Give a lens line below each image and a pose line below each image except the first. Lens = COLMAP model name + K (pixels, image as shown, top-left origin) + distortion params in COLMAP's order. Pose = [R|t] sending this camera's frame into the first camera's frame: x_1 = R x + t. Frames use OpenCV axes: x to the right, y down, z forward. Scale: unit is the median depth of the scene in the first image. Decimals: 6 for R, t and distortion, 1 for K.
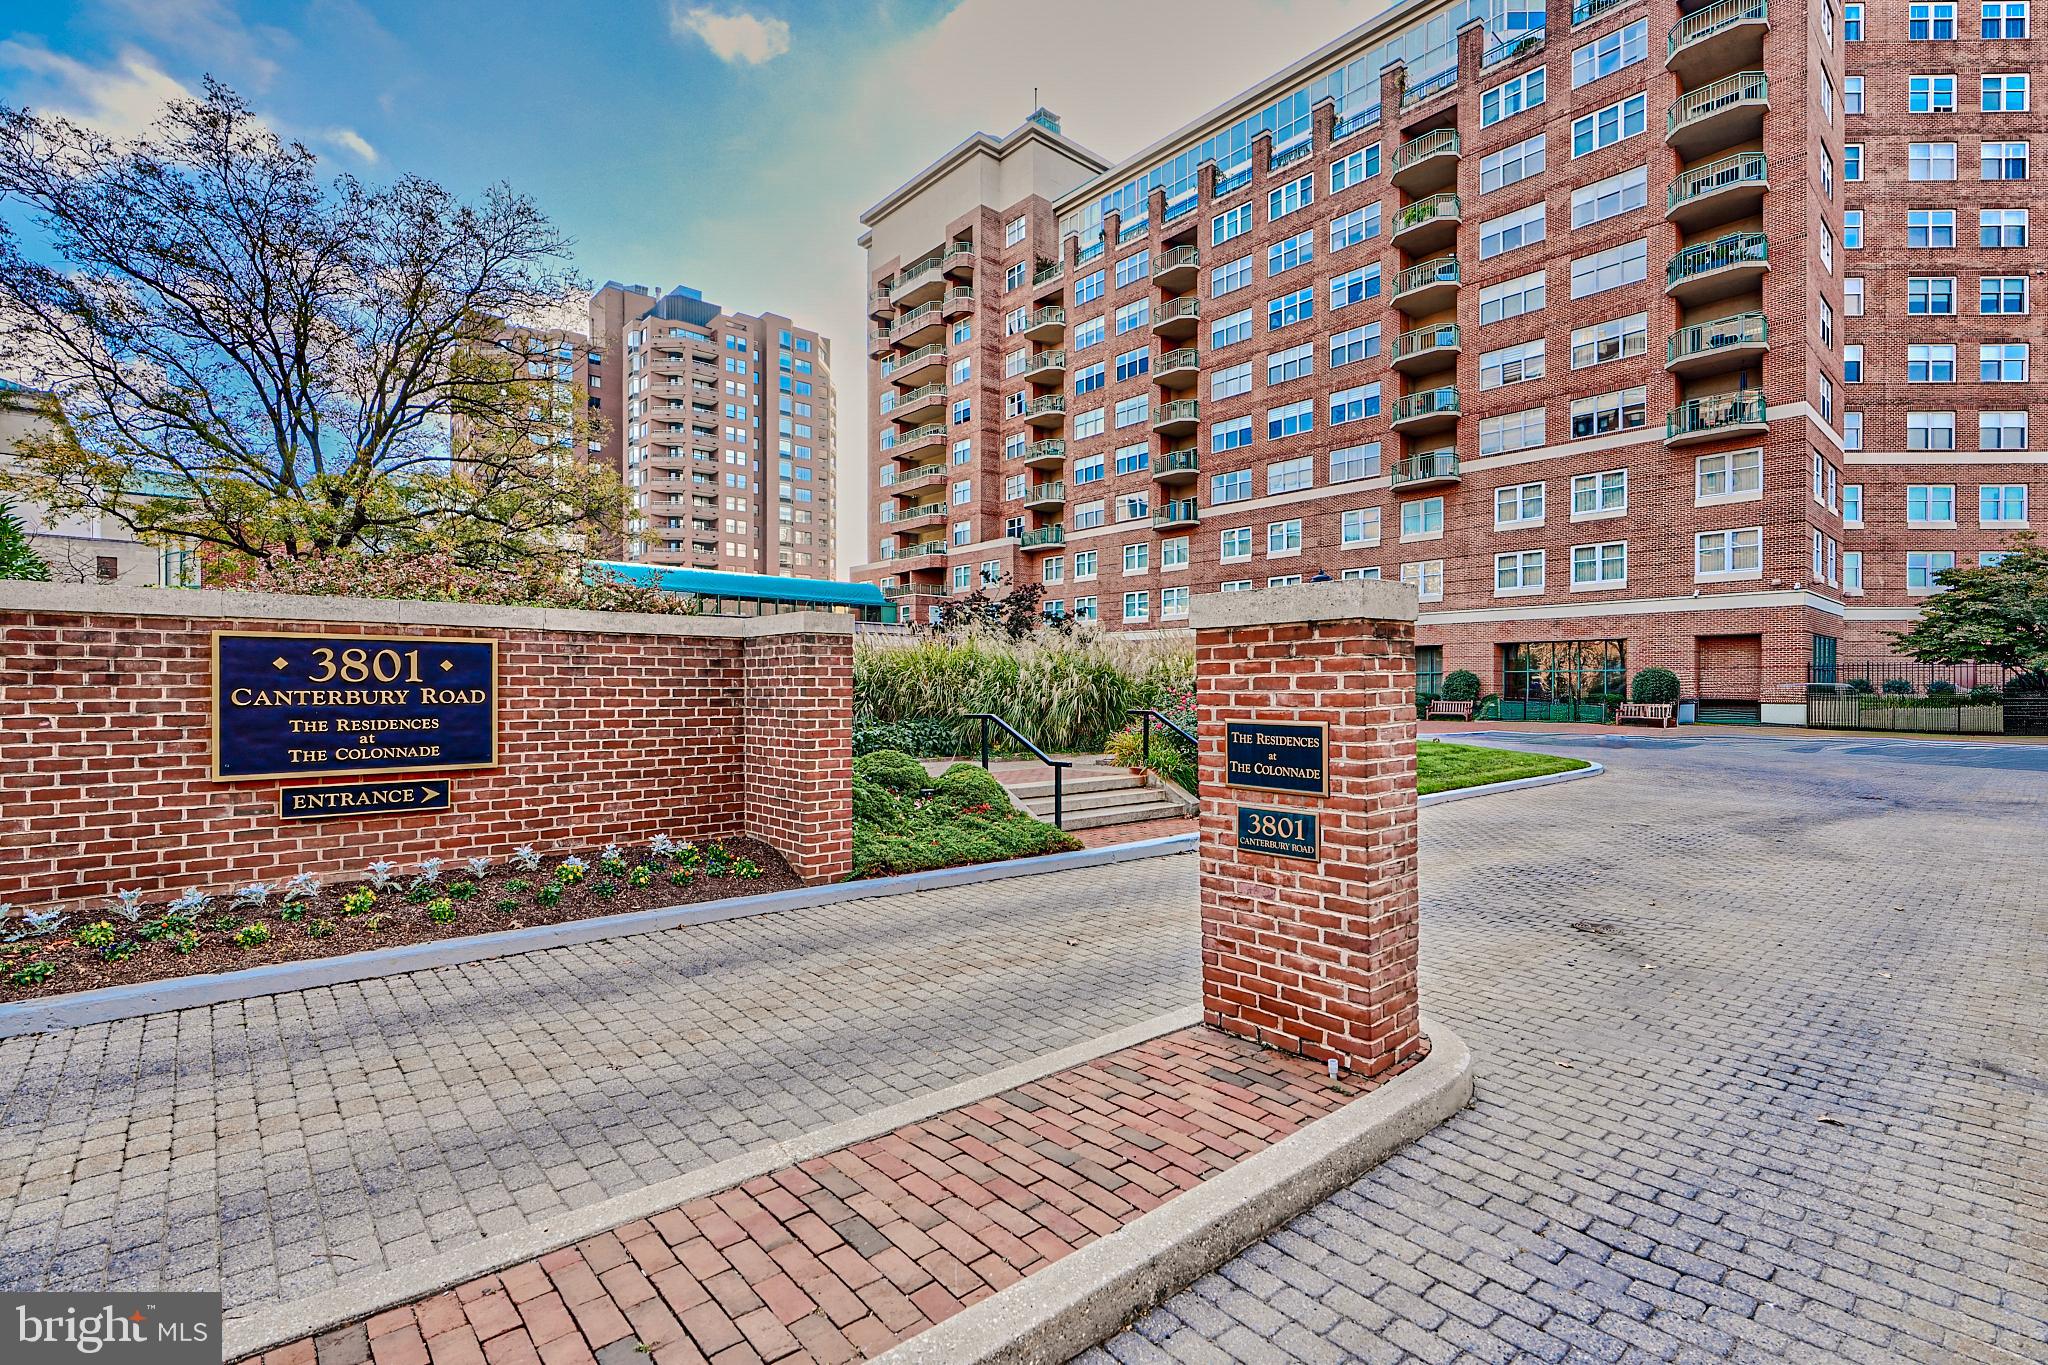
lens RADIAL K [[938.8, 0, 1021.2], [0, 938.8, 687.9], [0, 0, 1]] dist [-0.000311, 0.000234]
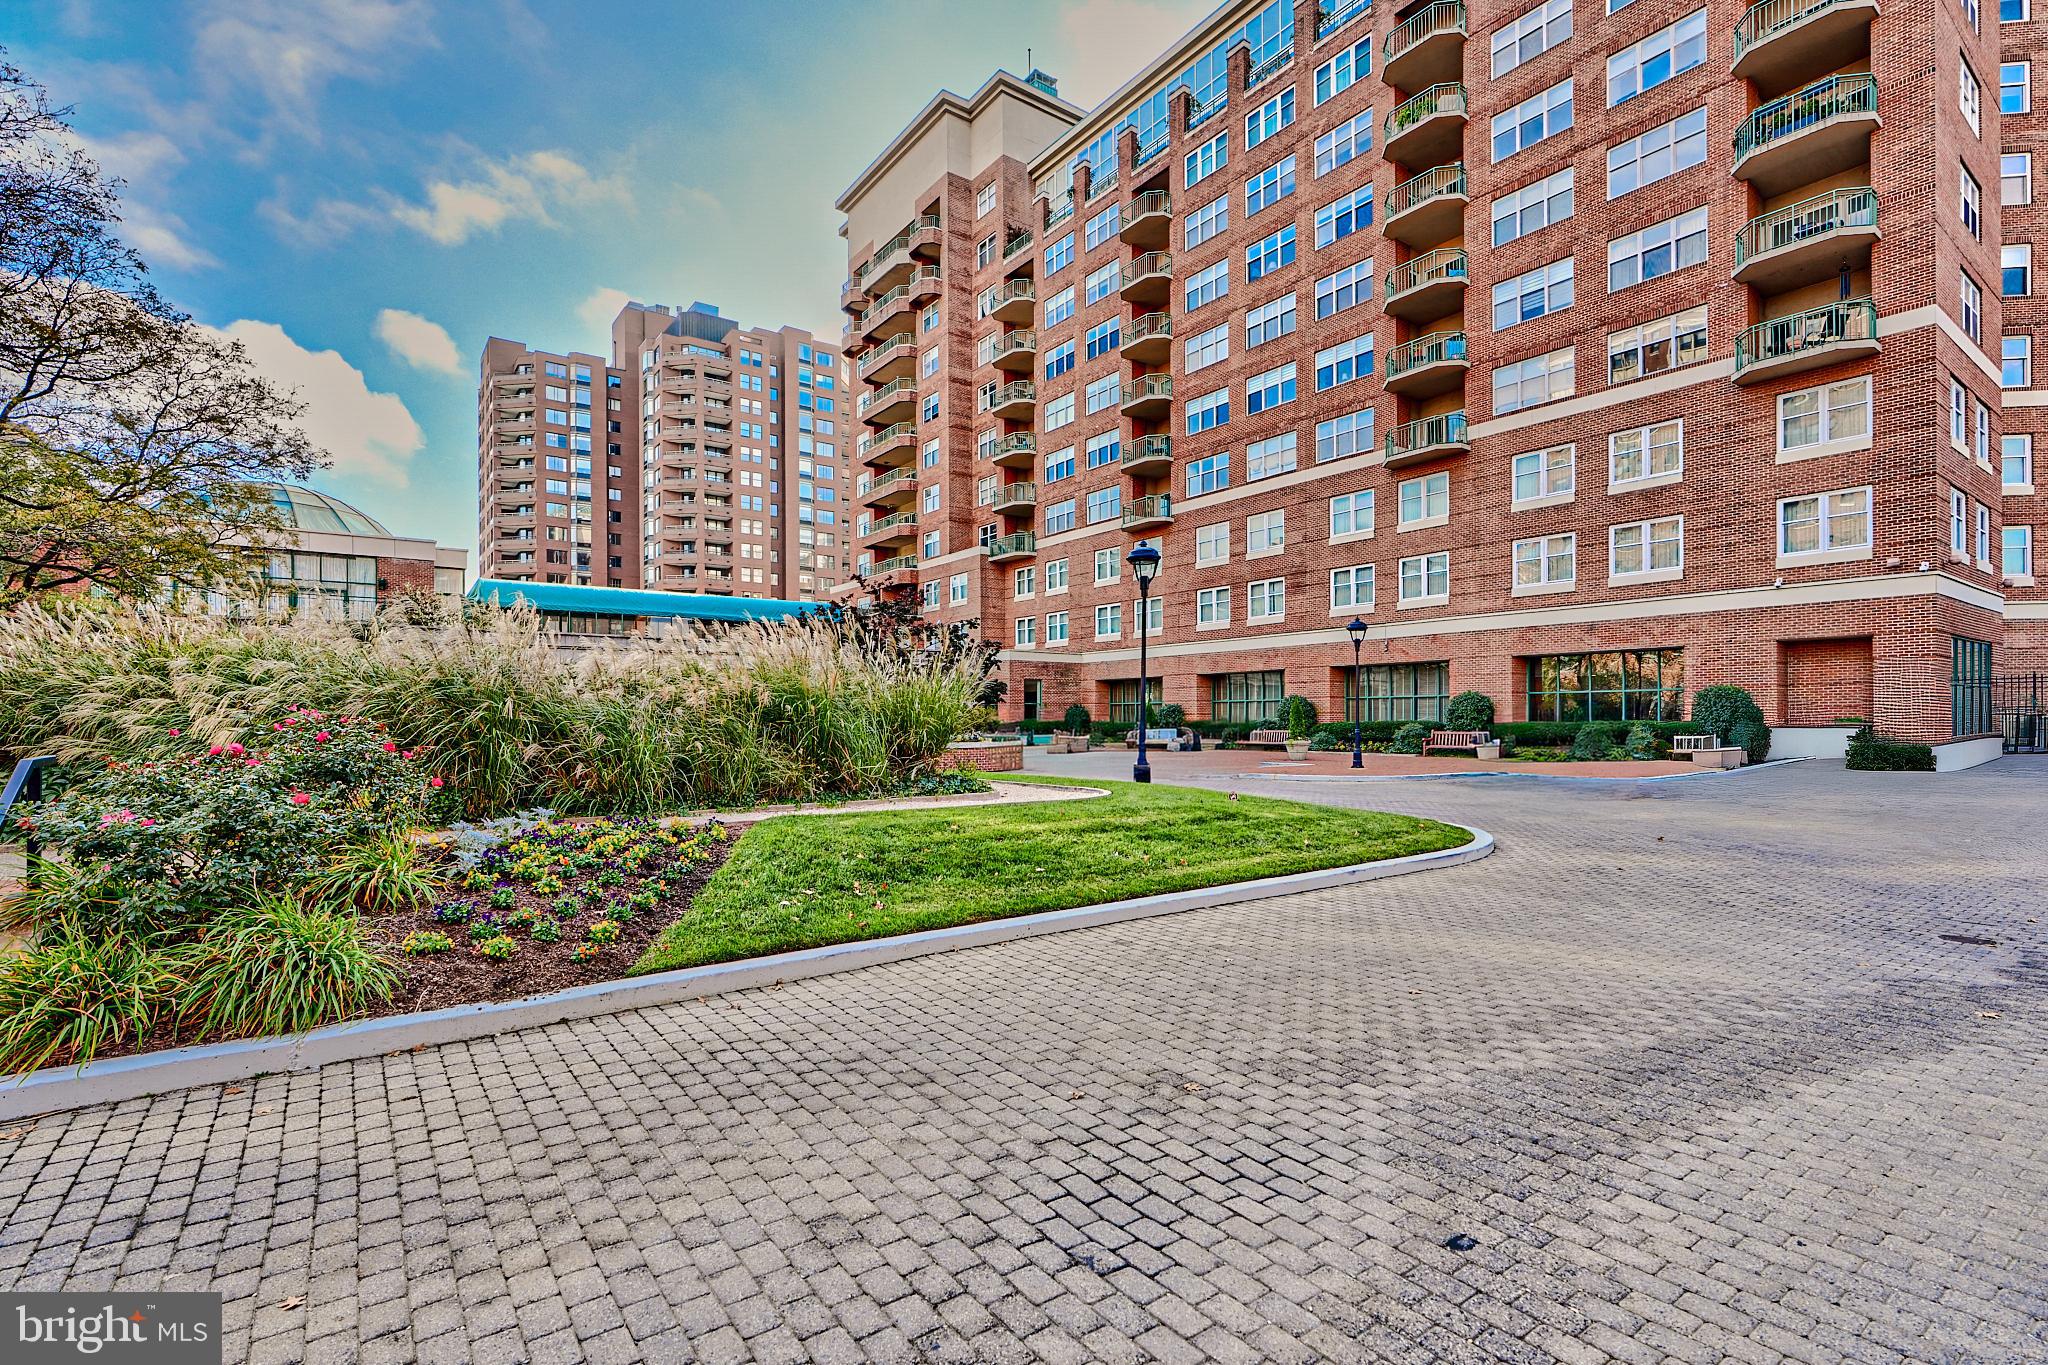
lens RADIAL K [[938.8, 0, 1044.4], [0, 938.8, 717.1], [0, 0, 1]] dist [-0.000311, 0.000234]
pose [[0.995573, -0.004387, -0.093890, 0.170893], [0.004027, 0.999984, -0.004024, 0.003598], [0.093906, 0.003628, 0.995574, 0.172377]]
